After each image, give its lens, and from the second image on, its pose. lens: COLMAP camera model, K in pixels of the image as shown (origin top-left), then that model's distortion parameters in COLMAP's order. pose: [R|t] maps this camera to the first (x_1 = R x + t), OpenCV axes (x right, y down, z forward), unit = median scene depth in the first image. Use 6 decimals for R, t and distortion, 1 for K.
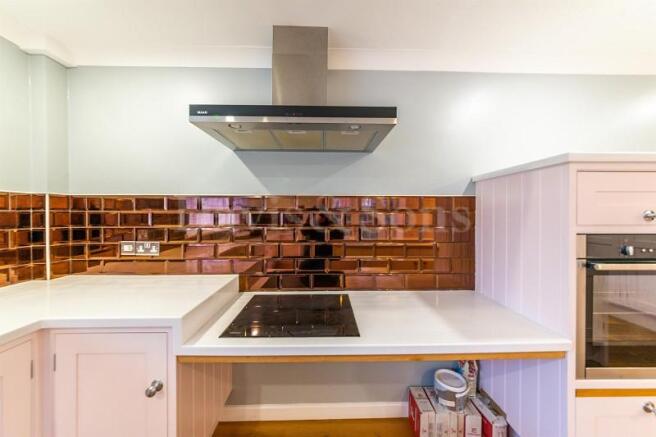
lens RADIAL K [[238.7, 0, 328.7], [0, 238.7, 213.3], [0, 0, 1]] dist [-0.001832, -0.000502]
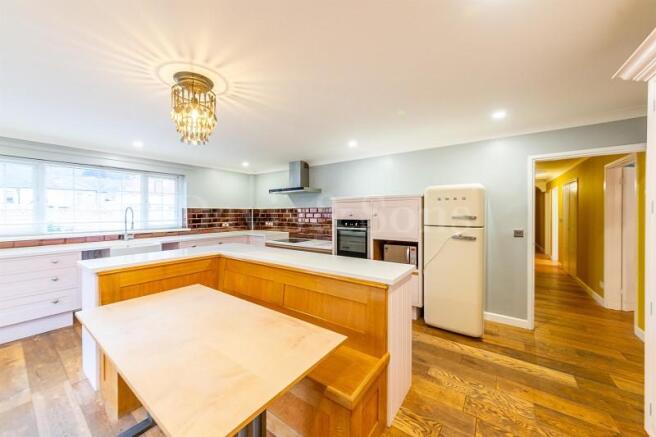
lens RADIAL K [[238.7, 0, 330.2], [0, 238.7, 213.9], [0, 0, 1]] dist [-0.001832, -0.000502]
pose [[0.803111, 0.000495, -0.595829, 2.114353], [0.001926, 0.999992, 0.003427, -0.008956], [0.595826, -0.003900, 0.803104, -1.347389]]
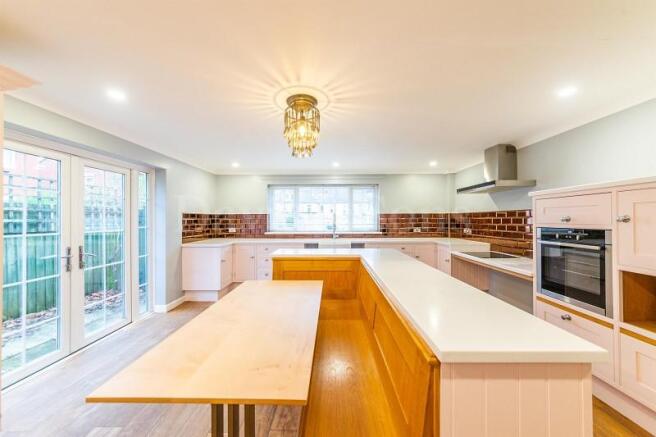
lens RADIAL K [[238.7, 0, 330.1], [0, 238.7, 218.7], [0, 0, 1]] dist [-0.001832, -0.000502]
pose [[-0.032511, -0.002415, -0.999468, 2.217518], [0.001378, 0.999996, -0.002461, 0.004532], [0.999470, -0.001457, -0.032507, -0.586436]]
